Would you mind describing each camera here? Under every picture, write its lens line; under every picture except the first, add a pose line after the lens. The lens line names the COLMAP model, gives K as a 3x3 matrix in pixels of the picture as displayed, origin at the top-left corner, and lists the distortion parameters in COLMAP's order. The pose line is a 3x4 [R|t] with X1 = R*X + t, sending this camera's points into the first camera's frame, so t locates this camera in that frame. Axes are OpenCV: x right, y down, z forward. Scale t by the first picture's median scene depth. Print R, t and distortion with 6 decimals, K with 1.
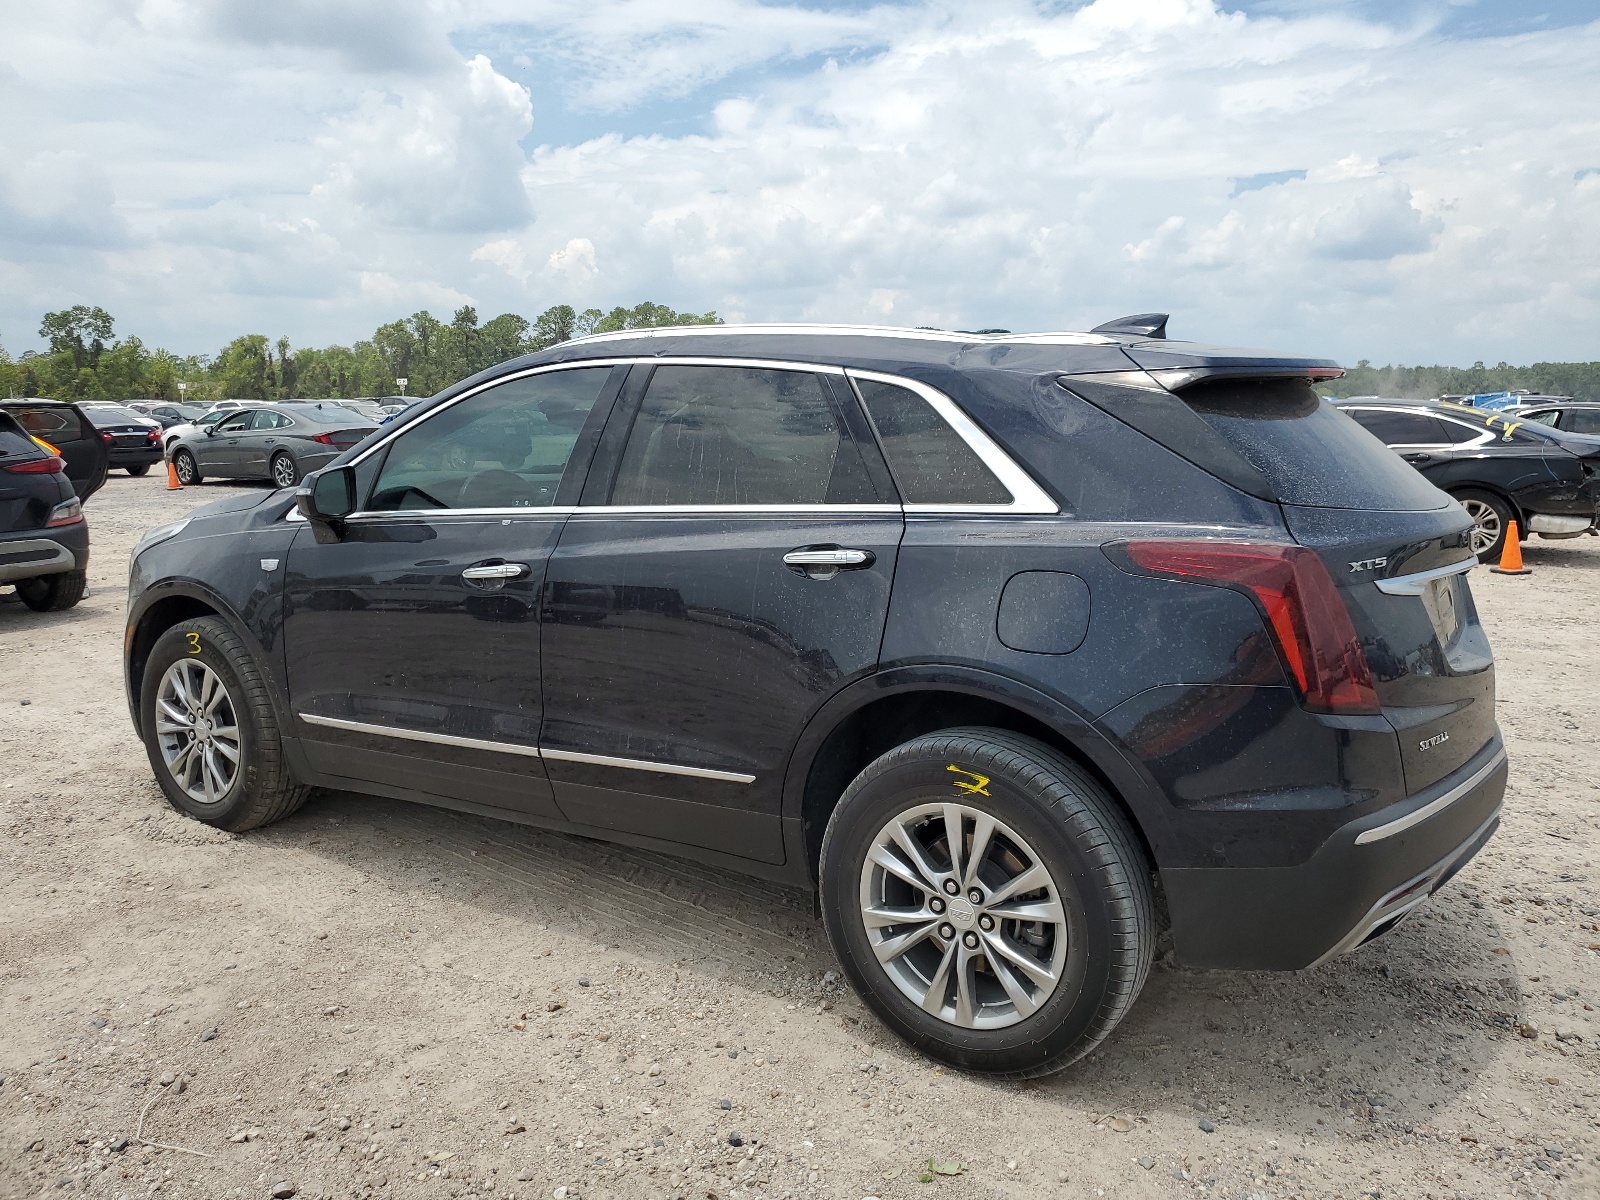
lens RADIAL K [[1228.5, 0, 796.6], [0, 1228.5, 597.7], [0, 0, 1]] dist [-0.013174, 0.009995]
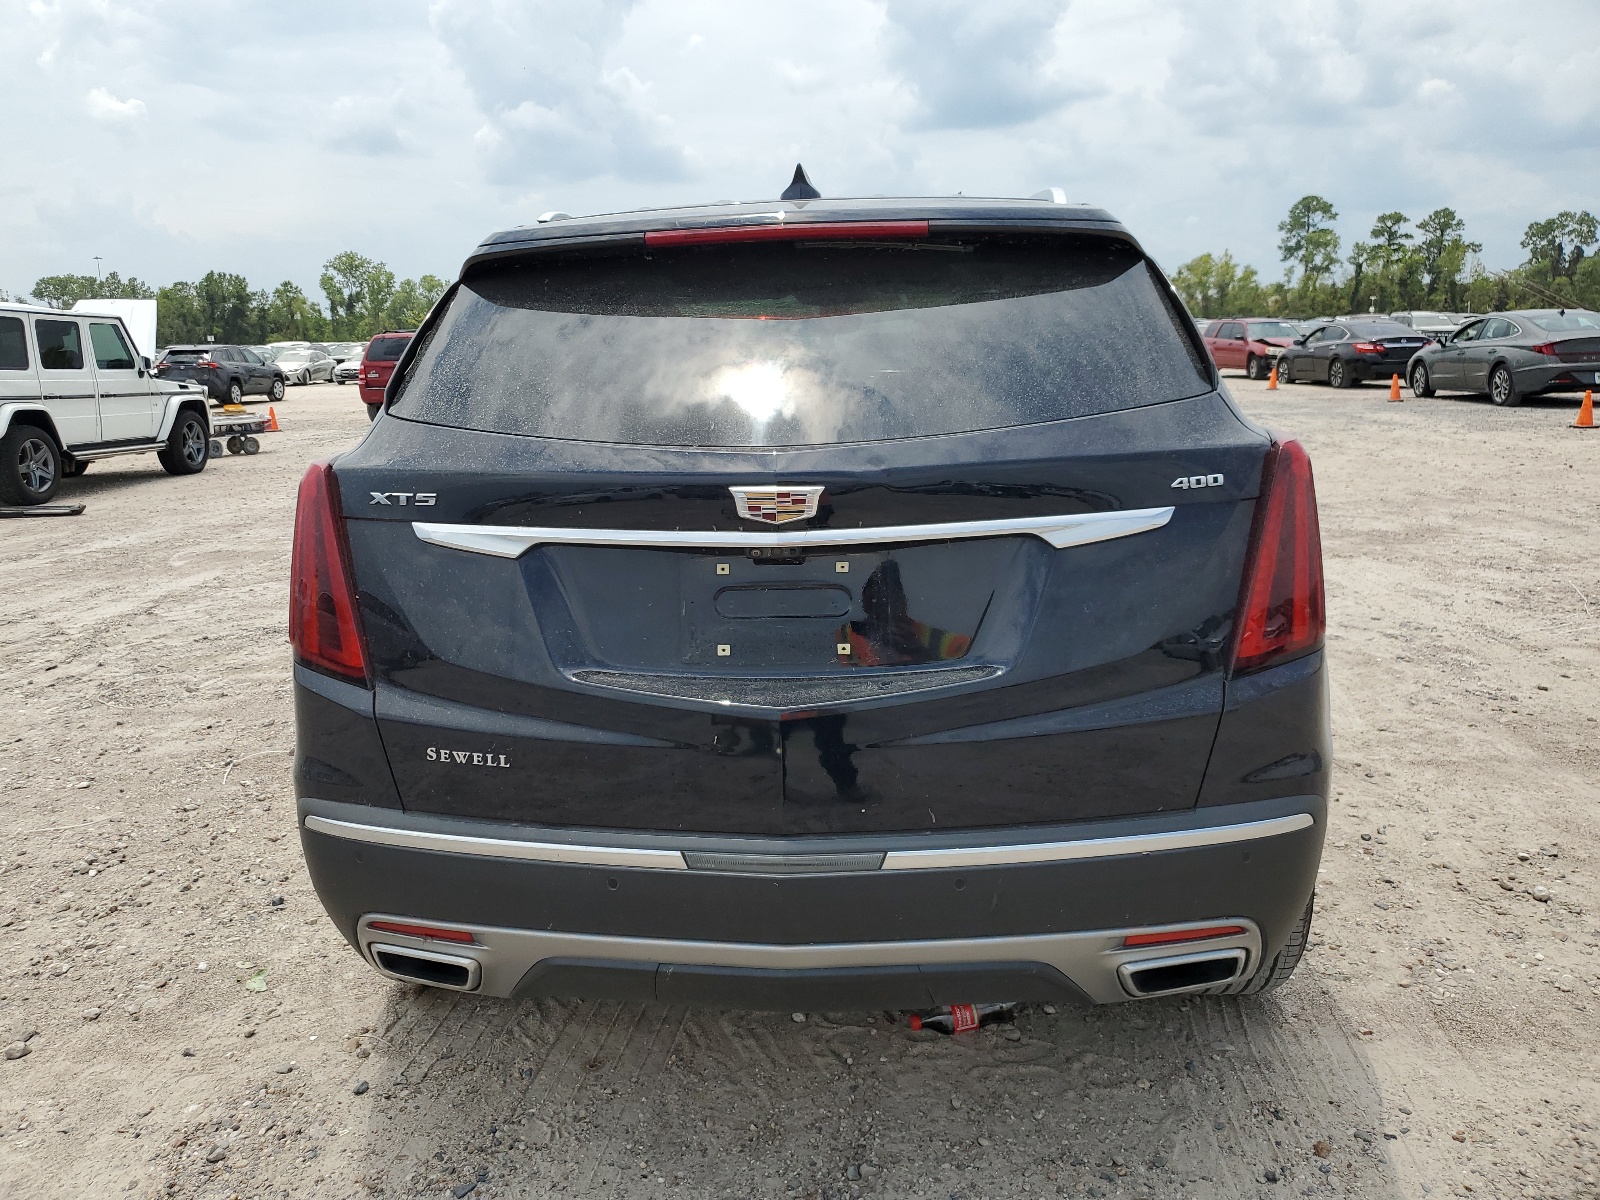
lens RADIAL K [[1228.5, 0, 792.2], [0, 1228.5, 594.5], [0, 0, 1]] dist [-0.013174, 0.009995]
pose [[0.486672, 0.165109, -0.857840, 0.136100], [-0.107086, 0.985846, 0.128994, -0.010186], [0.866997, 0.029085, 0.497464, 0.089788]]
